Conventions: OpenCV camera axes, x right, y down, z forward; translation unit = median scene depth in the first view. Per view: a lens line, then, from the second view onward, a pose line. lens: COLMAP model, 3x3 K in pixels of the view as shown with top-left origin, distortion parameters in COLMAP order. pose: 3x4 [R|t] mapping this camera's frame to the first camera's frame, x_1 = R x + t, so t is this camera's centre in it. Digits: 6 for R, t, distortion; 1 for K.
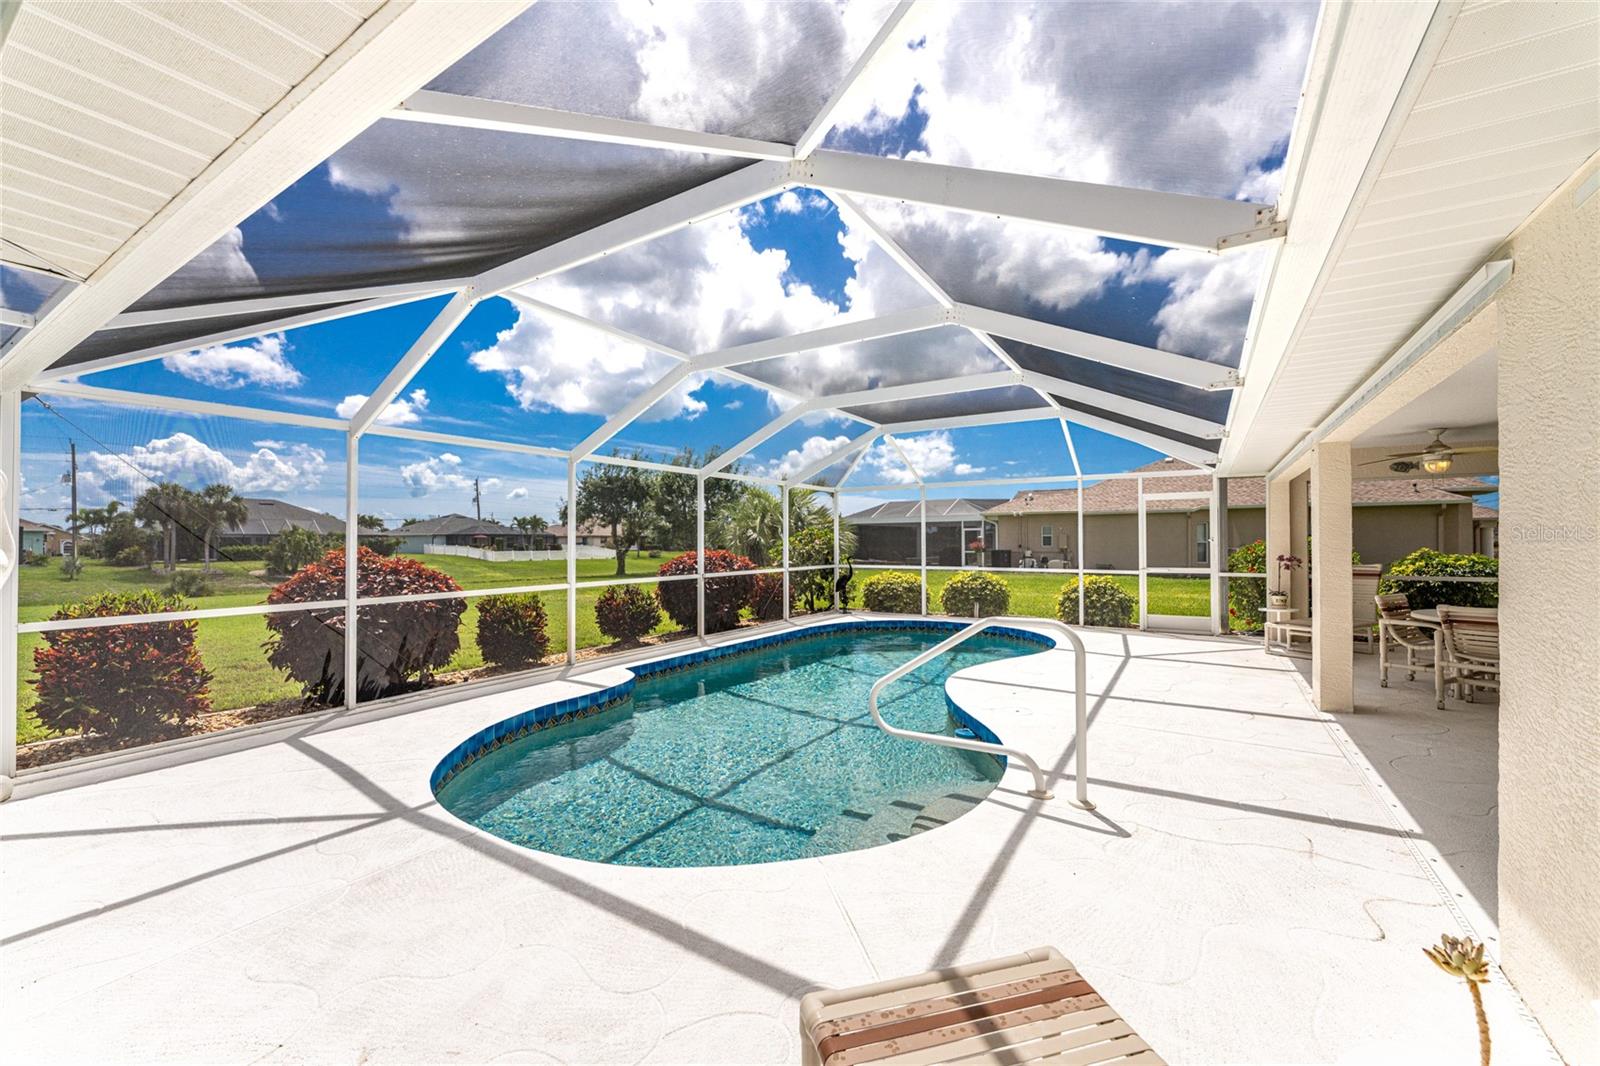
lens RADIAL K [[642.1, 0, 796.7], [0, 642.1, 542.0], [0, 0, 1]] dist [-0.000534, -0.000603]
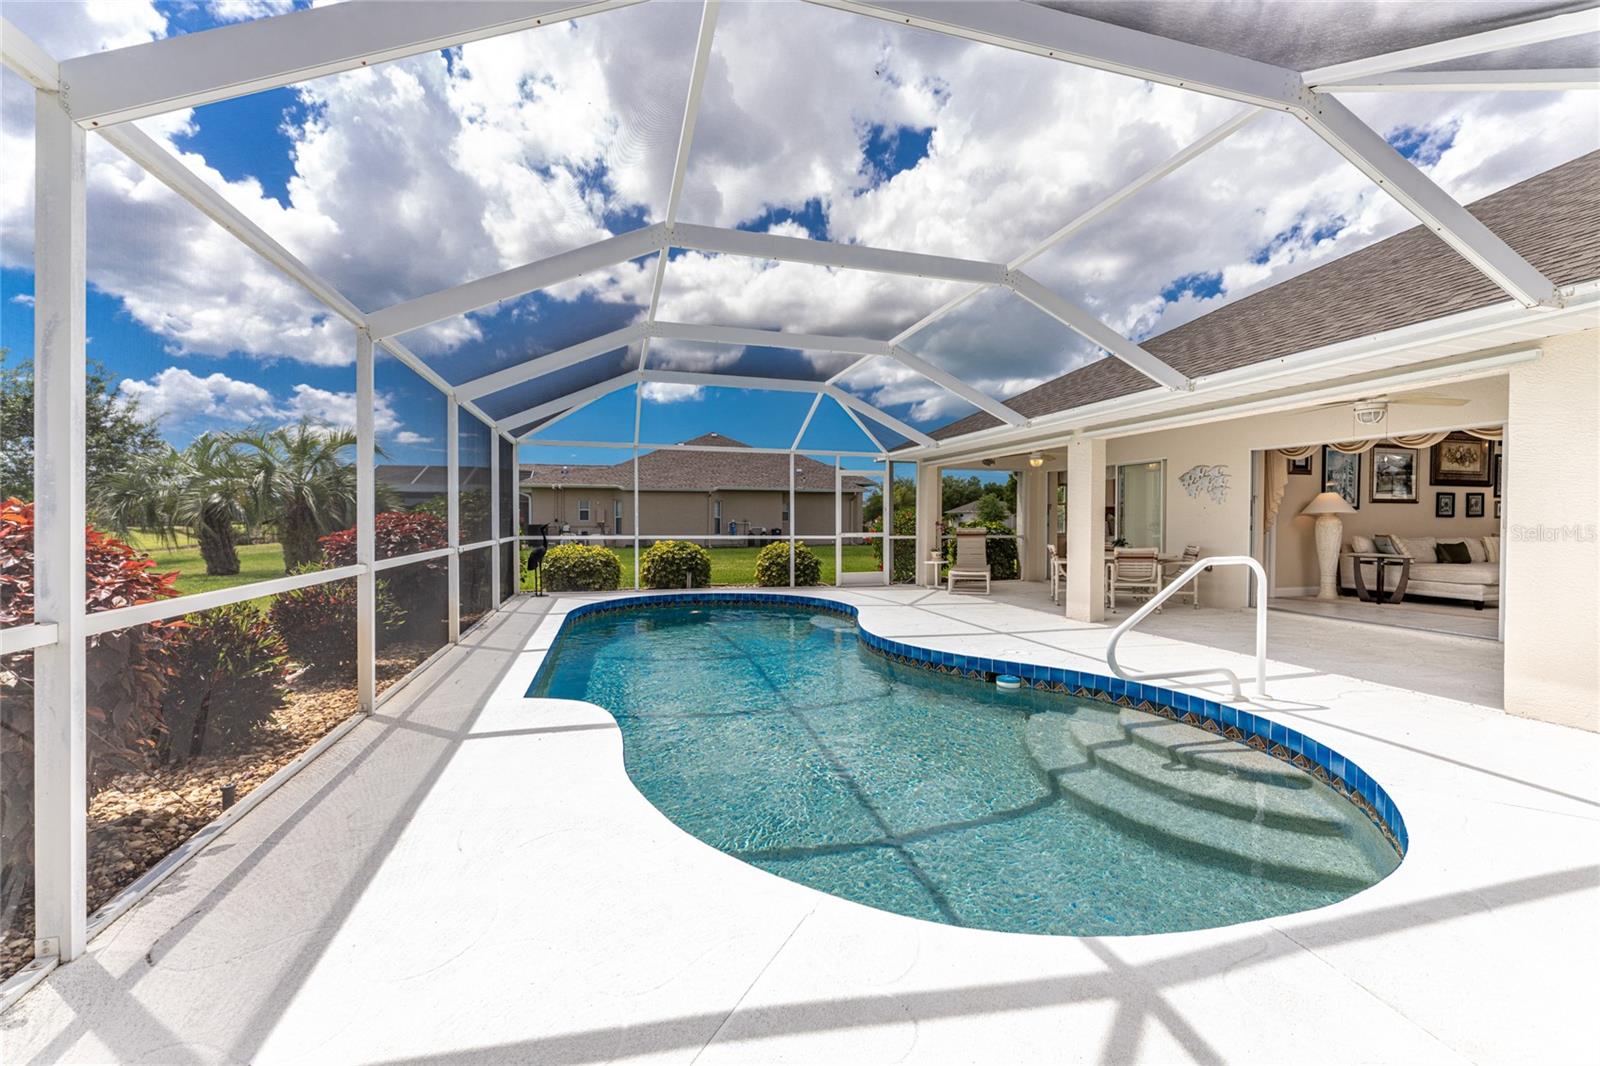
lens RADIAL K [[636.2, 0, 800.0], [0, 636.2, 533.0], [0, 0, 1]] dist [-0.001039, -0.000220]
pose [[0.671155, -0.009658, 0.741254, -0.358284], [-0.004983, 0.999834, 0.017539, 0.019375], [-0.741300, -0.015464, 0.670996, 0.268337]]
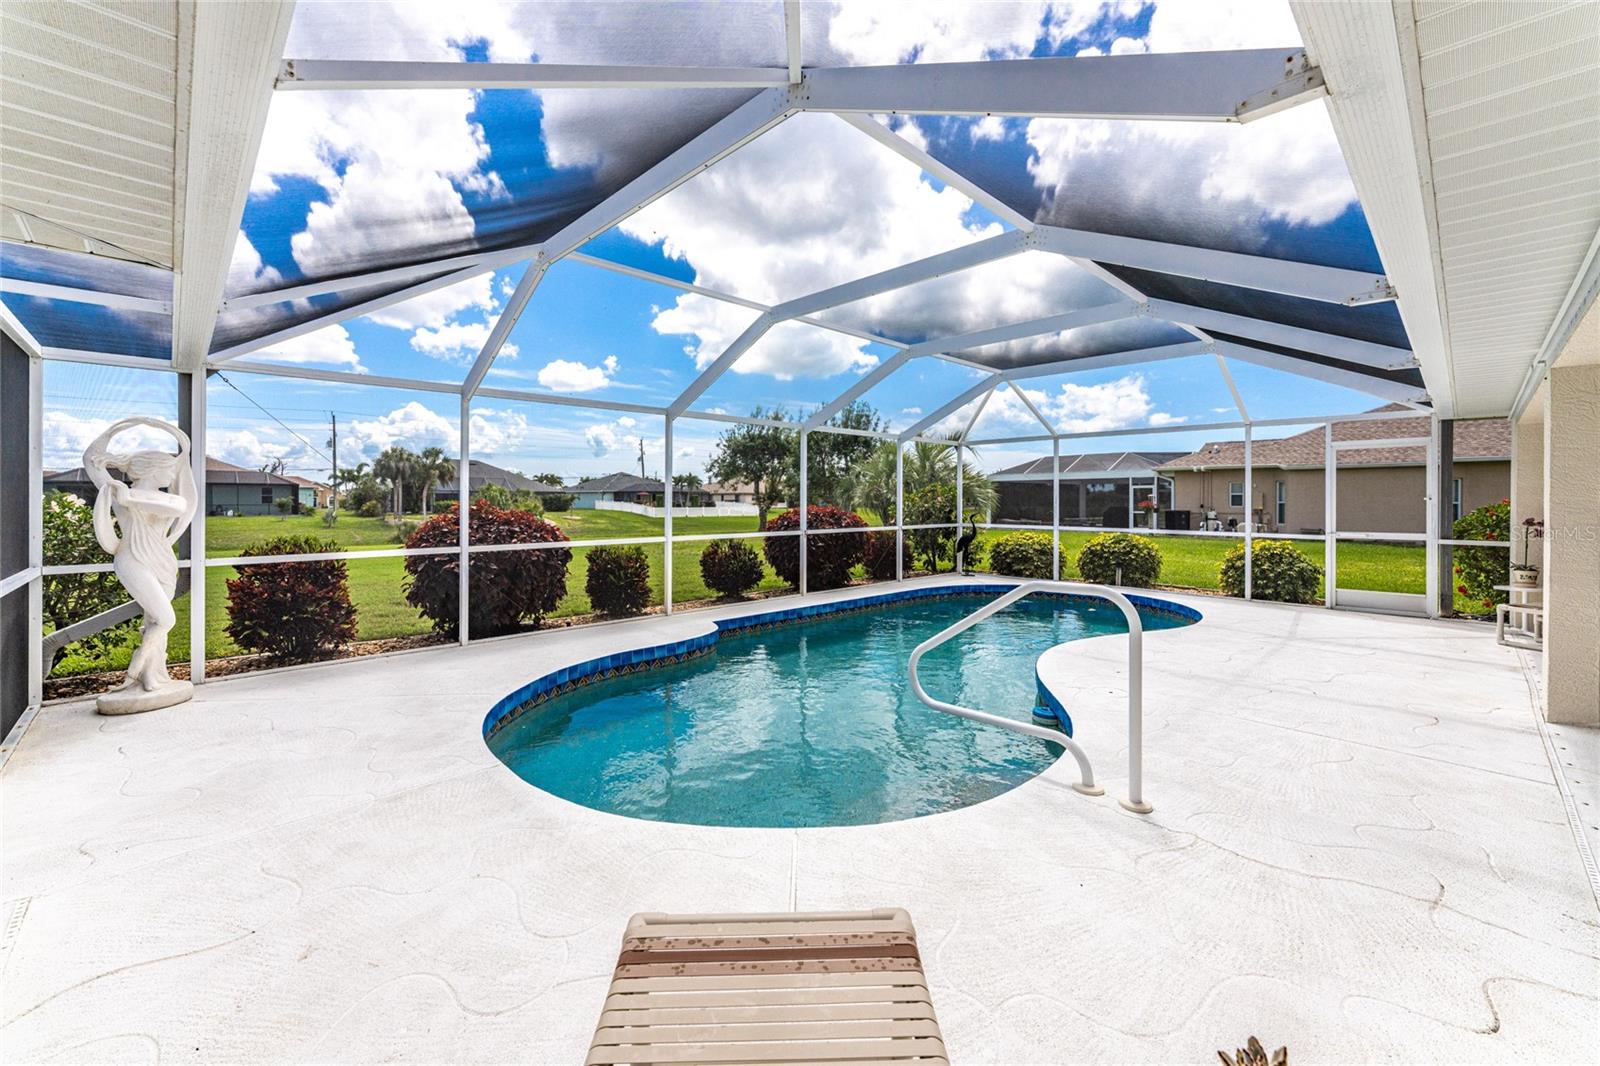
lens RADIAL K [[656.7, 0, 794.0], [0, 656.7, 507.3], [0, 0, 1]] dist [-0.001659, -0.000045]
pose [[0.971340, 0.008602, -0.237539, 0.068160], [-0.006034, 0.999915, 0.011537, 0.002980], [0.237618, -0.009773, 0.971310, 0.019319]]
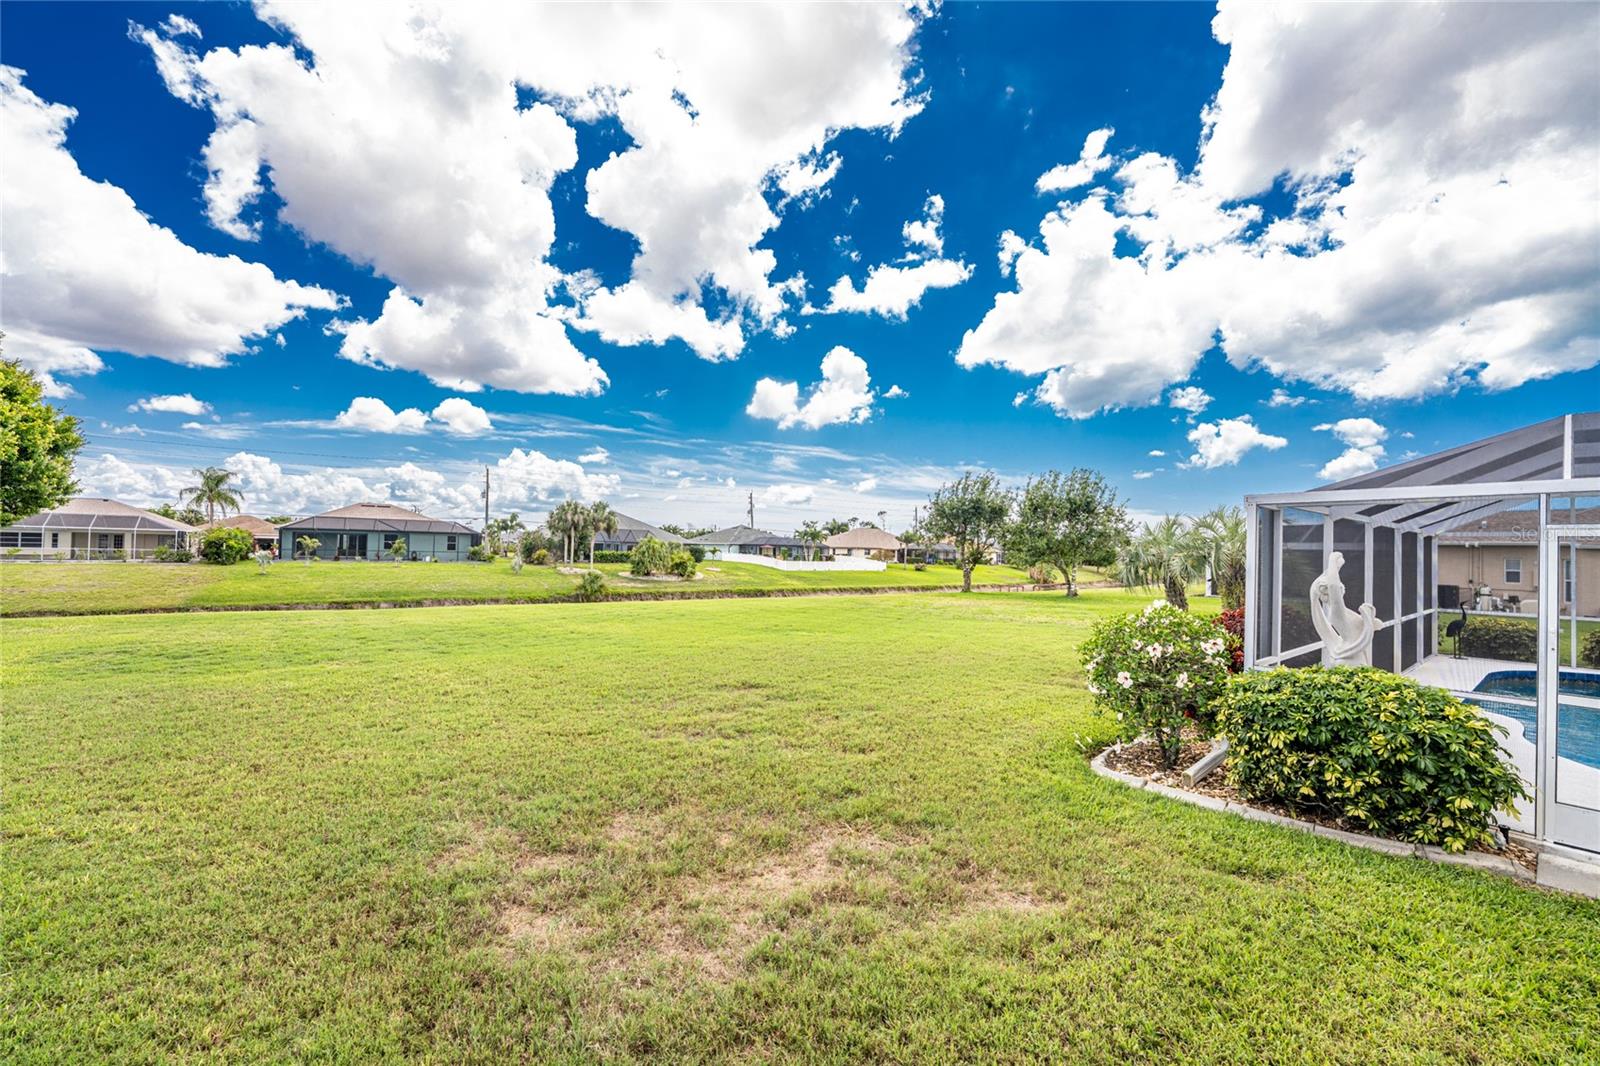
lens RADIAL K [[647.8, 0, 800.0], [0, 647.8, 533.0], [0, 0, 1]] dist [0.000625, -0.000055]
pose [[0.948797, 0.017668, -0.315392, -0.705292], [-0.026920, 0.999325, -0.025002, -0.038281], [0.314738, 0.032212, 0.948632, -0.353579]]
